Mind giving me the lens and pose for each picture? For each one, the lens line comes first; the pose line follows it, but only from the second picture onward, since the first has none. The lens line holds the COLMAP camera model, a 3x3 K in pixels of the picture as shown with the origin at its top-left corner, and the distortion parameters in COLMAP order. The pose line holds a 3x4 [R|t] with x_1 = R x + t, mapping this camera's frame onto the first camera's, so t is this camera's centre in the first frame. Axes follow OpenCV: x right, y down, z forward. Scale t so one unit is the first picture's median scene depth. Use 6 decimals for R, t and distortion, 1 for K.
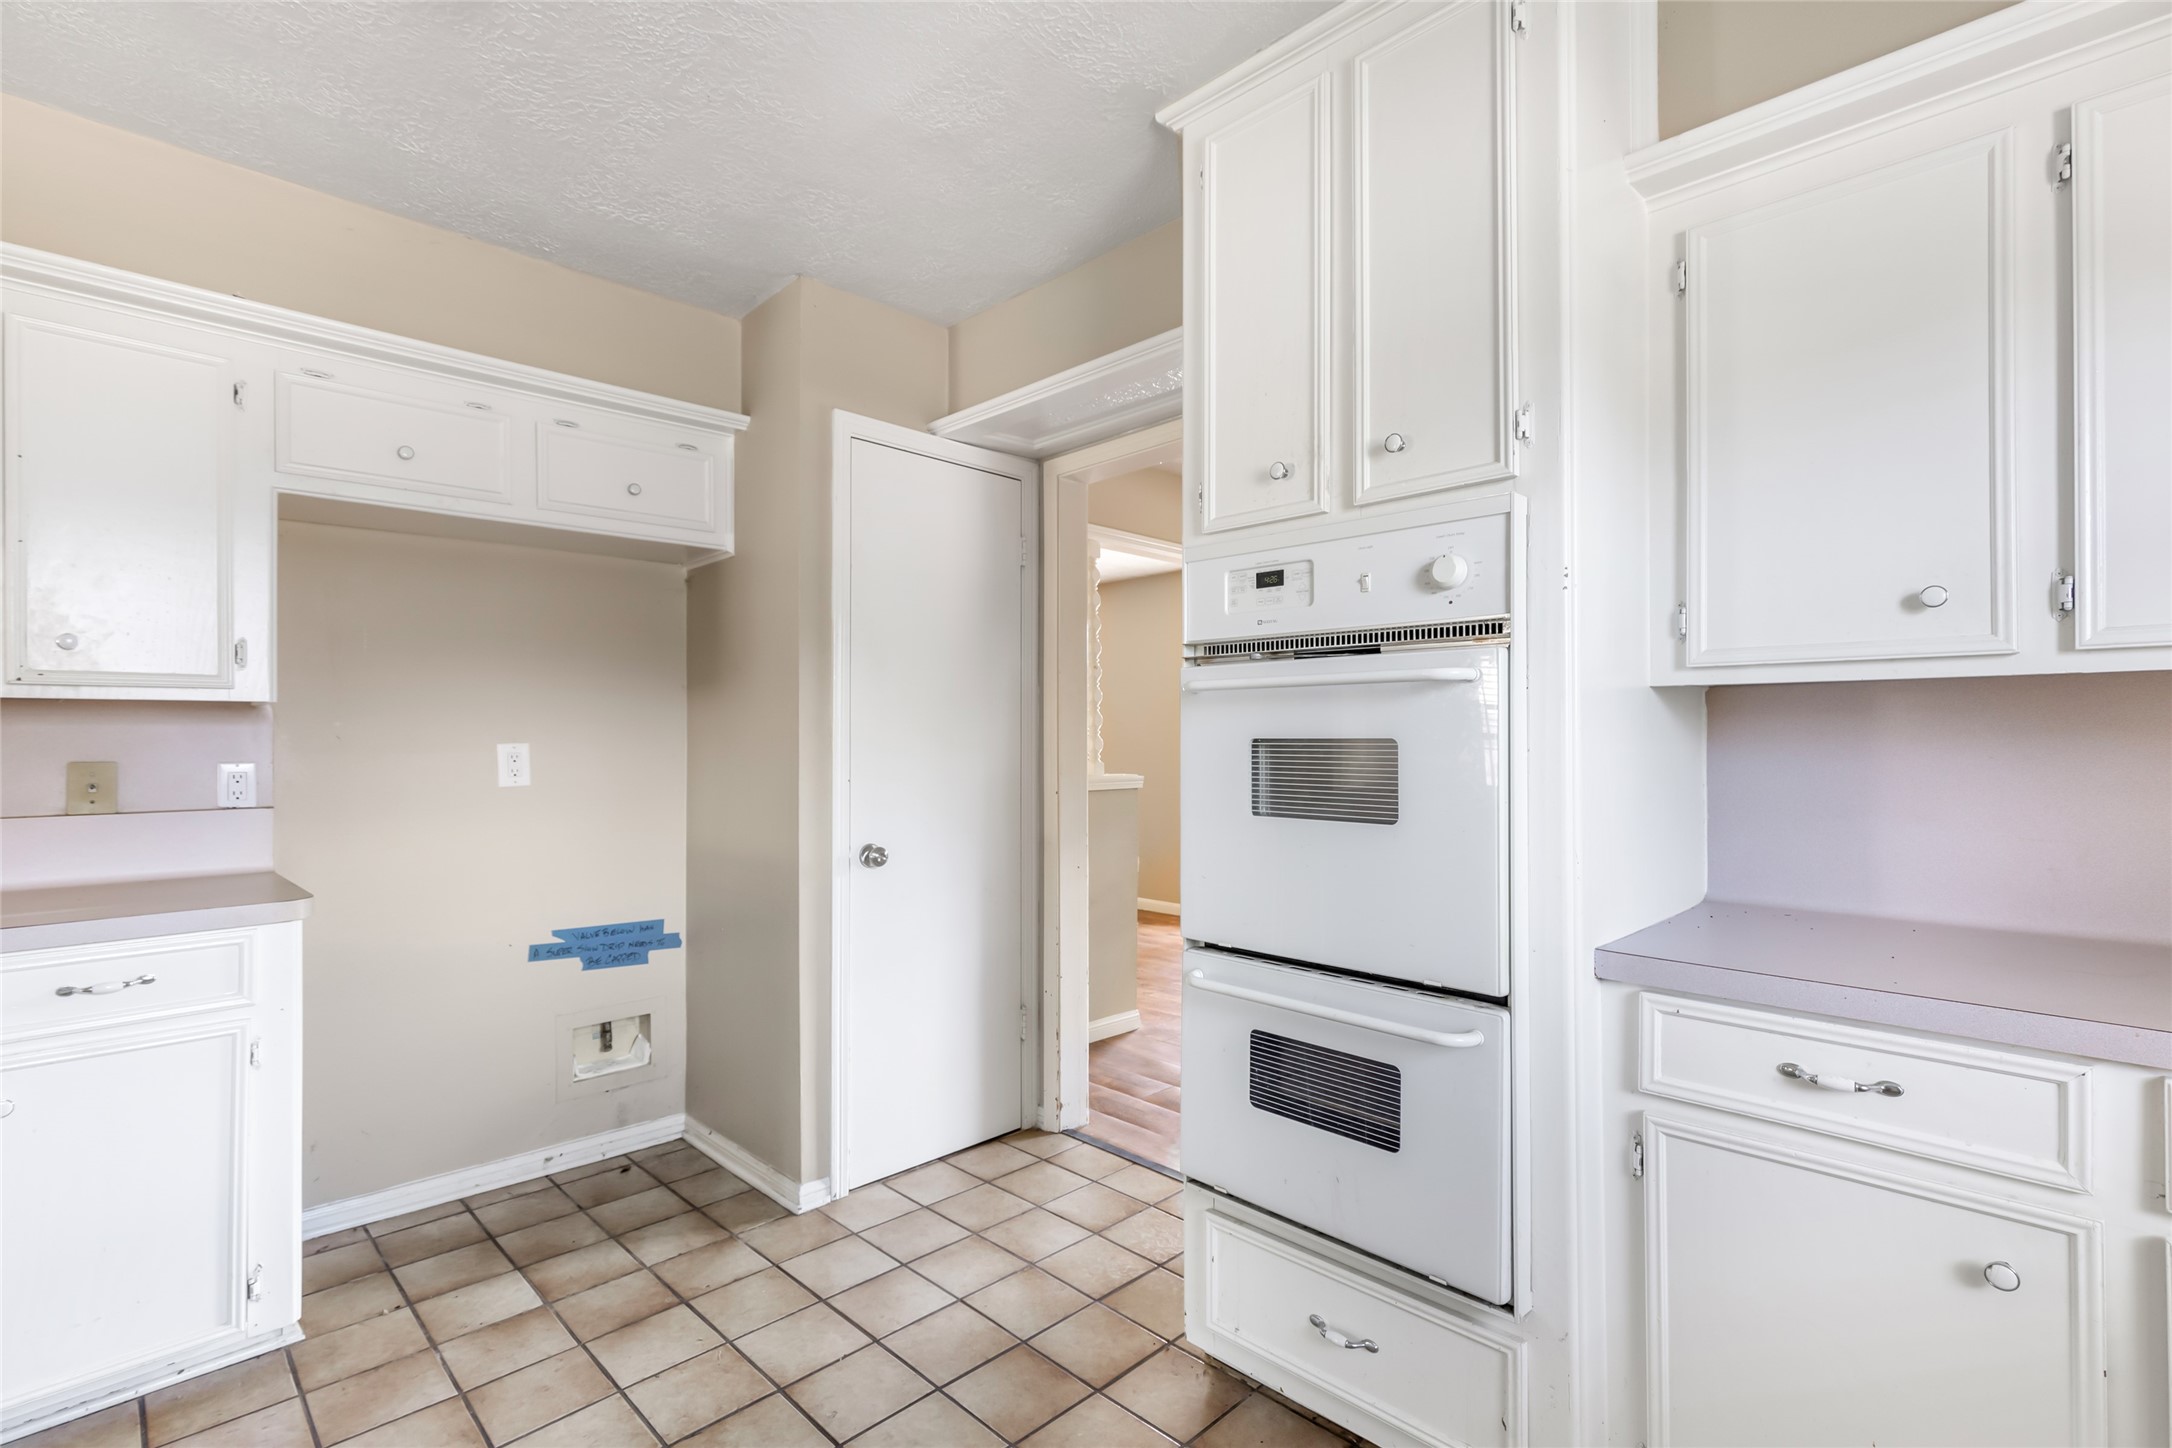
lens RADIAL K [[1011.0, 0, 1099.8], [0, 1011.0, 727.4], [0, 0, 1]] dist [0.008121, -0.000013]
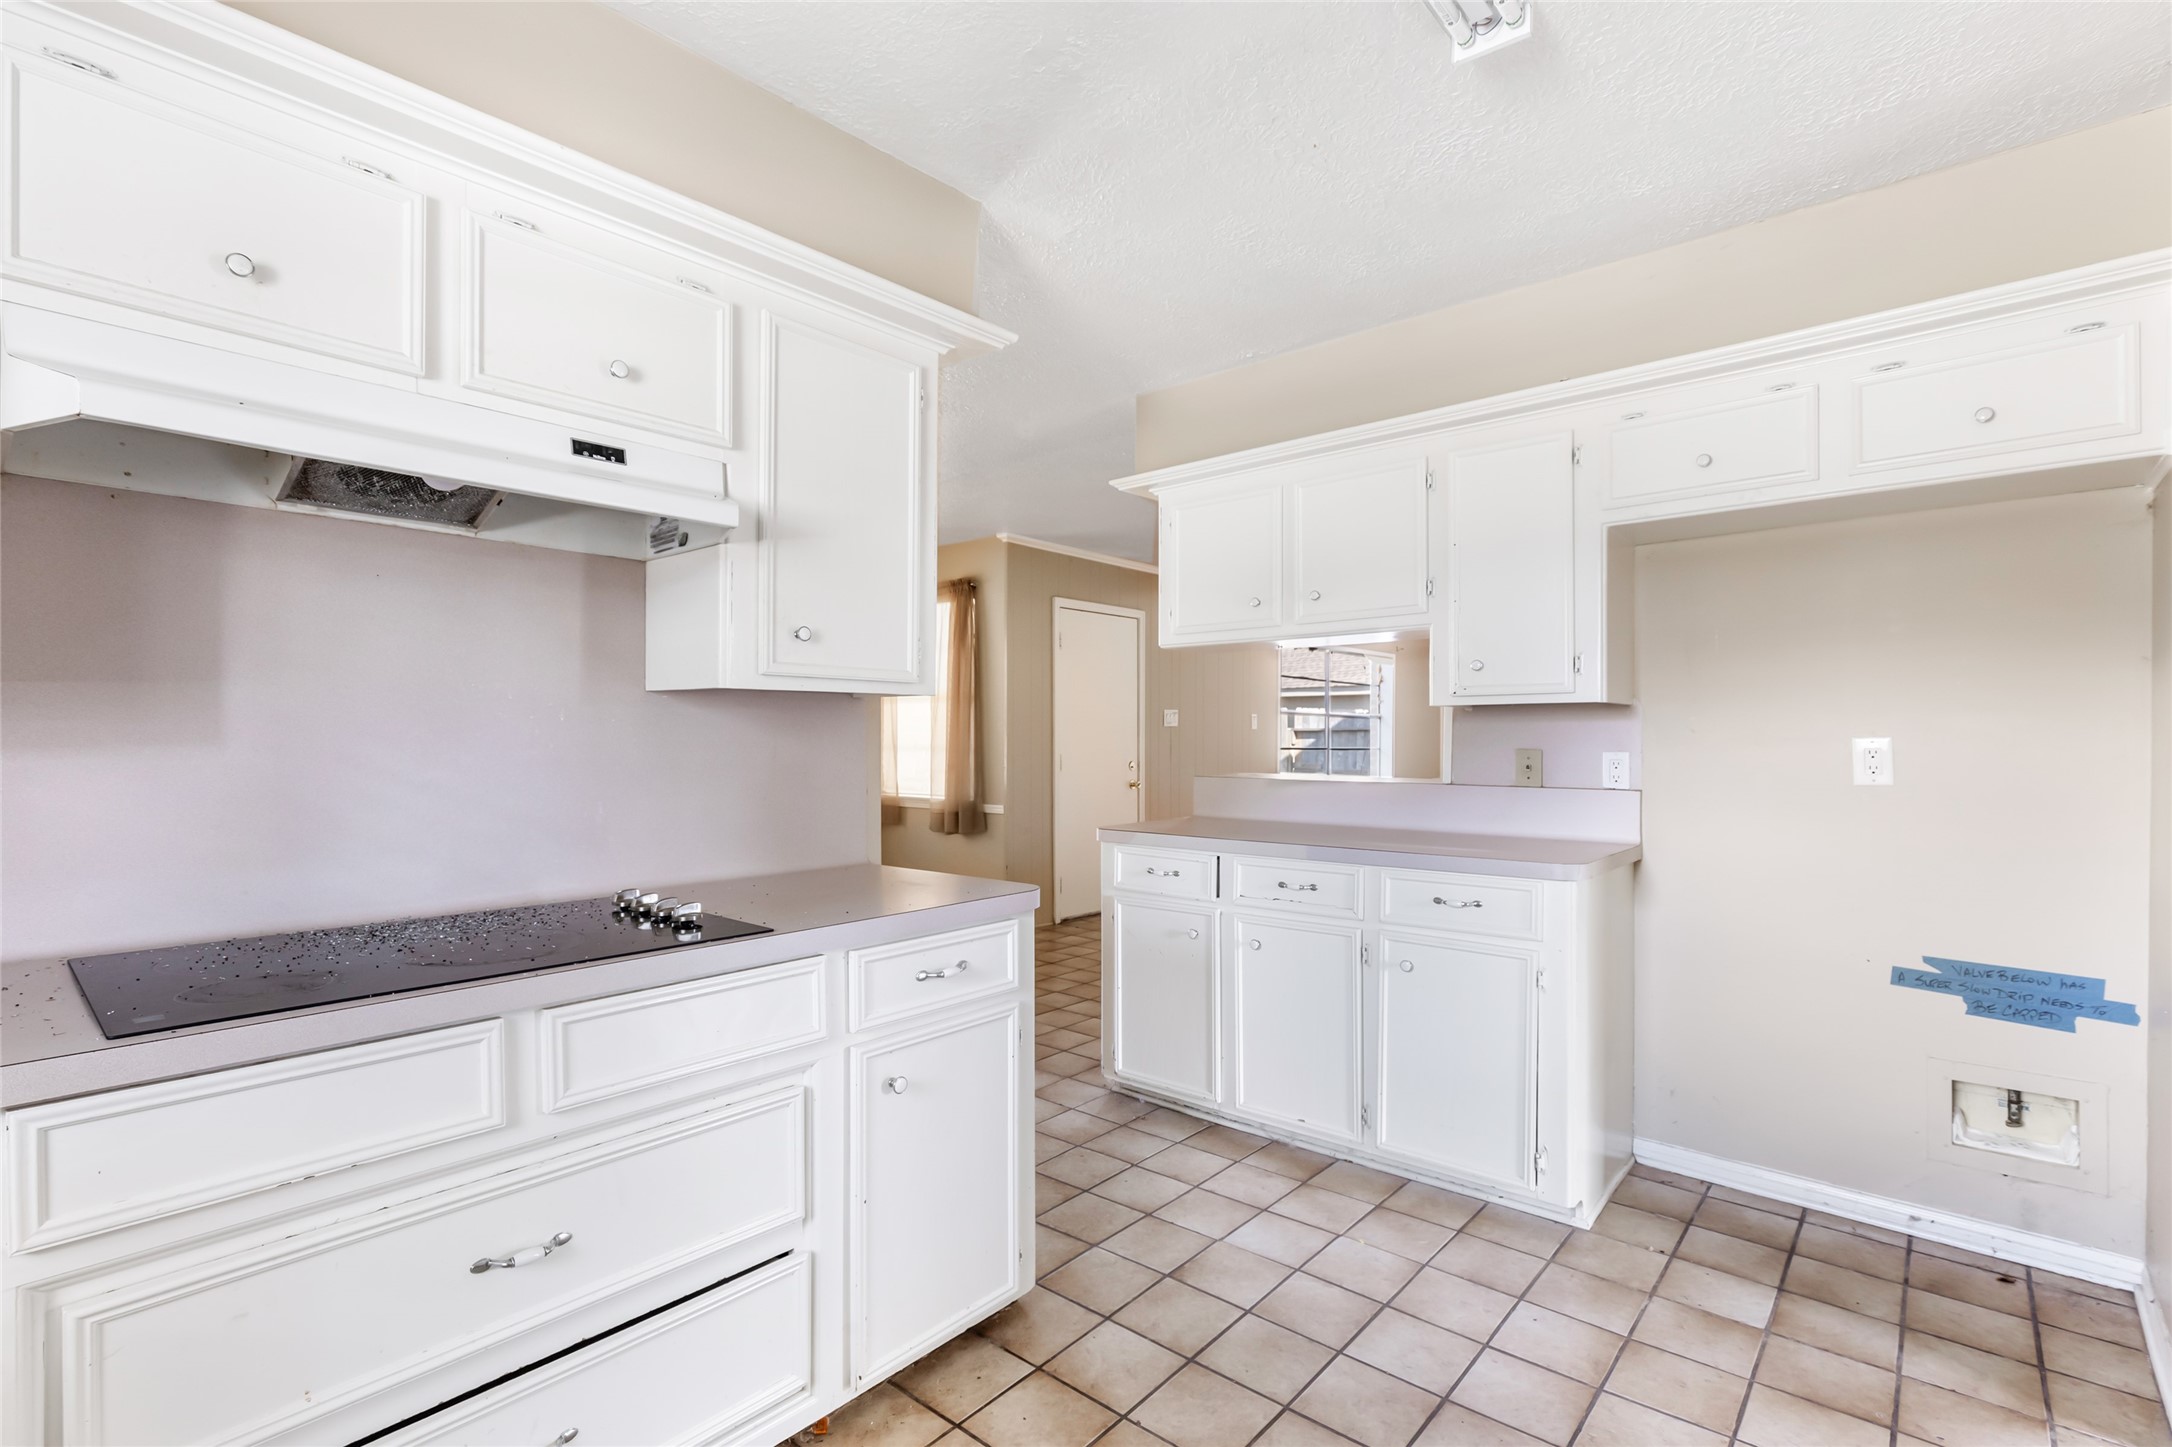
lens RADIAL K [[1024.3, 0, 1080.6], [0, 1024.3, 733.2], [0, 0, 1]] dist [-0.001511, 0.000353]
pose [[0.052484, -0.000239, -0.998622, 0.327078], [0.013019, 0.999915, 0.000445, 0.003011], [0.998537, -0.013025, 0.052483, 0.282396]]
